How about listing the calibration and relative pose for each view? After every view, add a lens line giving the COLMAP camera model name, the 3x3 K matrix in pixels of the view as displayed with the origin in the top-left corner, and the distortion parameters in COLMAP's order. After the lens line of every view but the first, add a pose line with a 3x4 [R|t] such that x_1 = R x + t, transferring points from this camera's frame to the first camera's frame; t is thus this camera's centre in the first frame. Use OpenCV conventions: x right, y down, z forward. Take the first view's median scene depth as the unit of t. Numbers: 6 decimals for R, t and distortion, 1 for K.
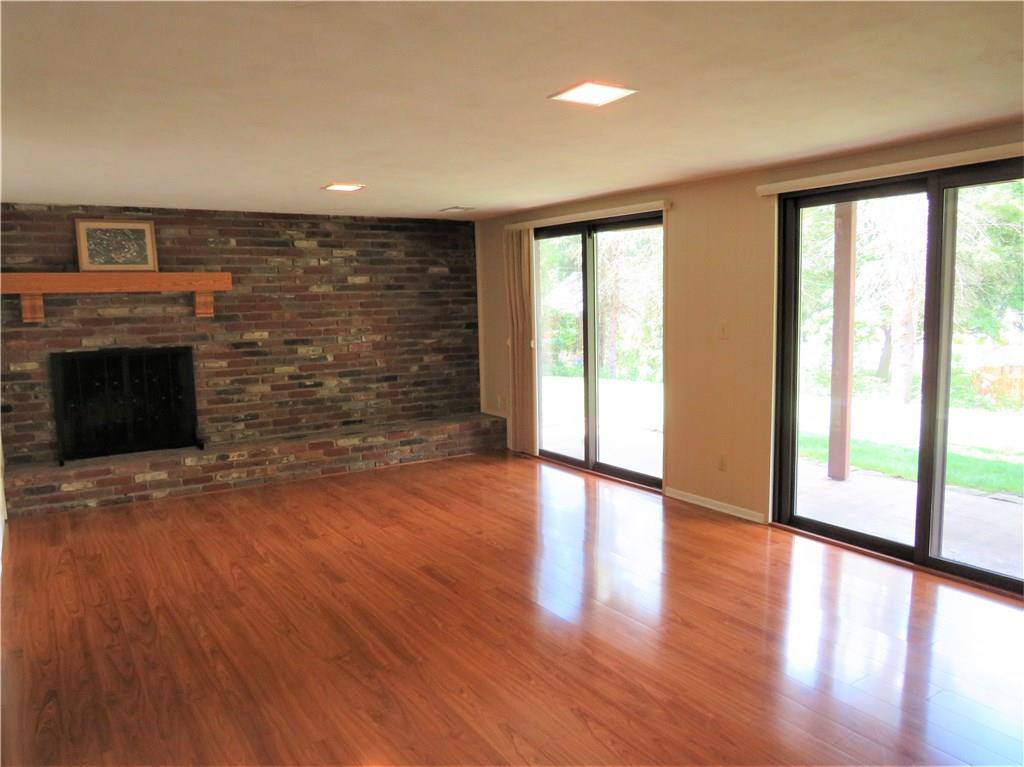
lens RADIAL K [[743.7, 0, 512.0], [0, 743.7, 383.5], [0, 0, 1]] dist [-0.010015, -0.006556]
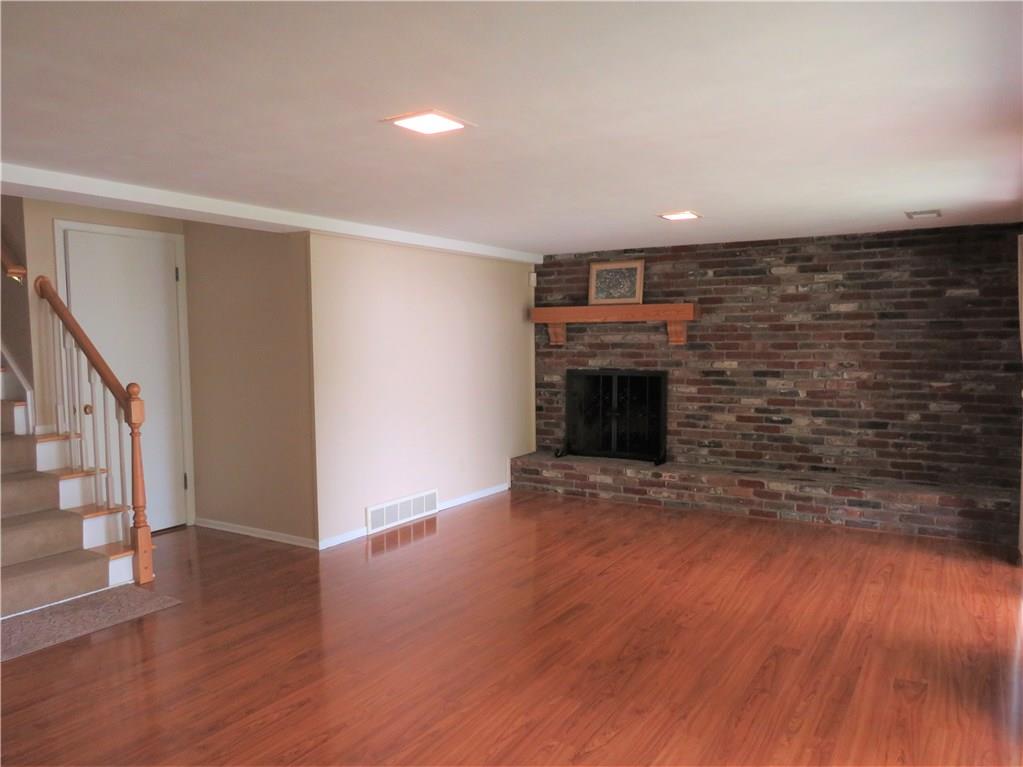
lens RADIAL K [[768.4, 0, 532.3], [0, 768.4, 399.2], [0, 0, 1]] dist [-0.005677, -0.002470]
pose [[0.456051, 0.089834, -0.885408, 0.455695], [-0.103893, 0.993464, 0.047284, -0.039621], [0.883869, 0.070424, 0.462403, 0.286777]]
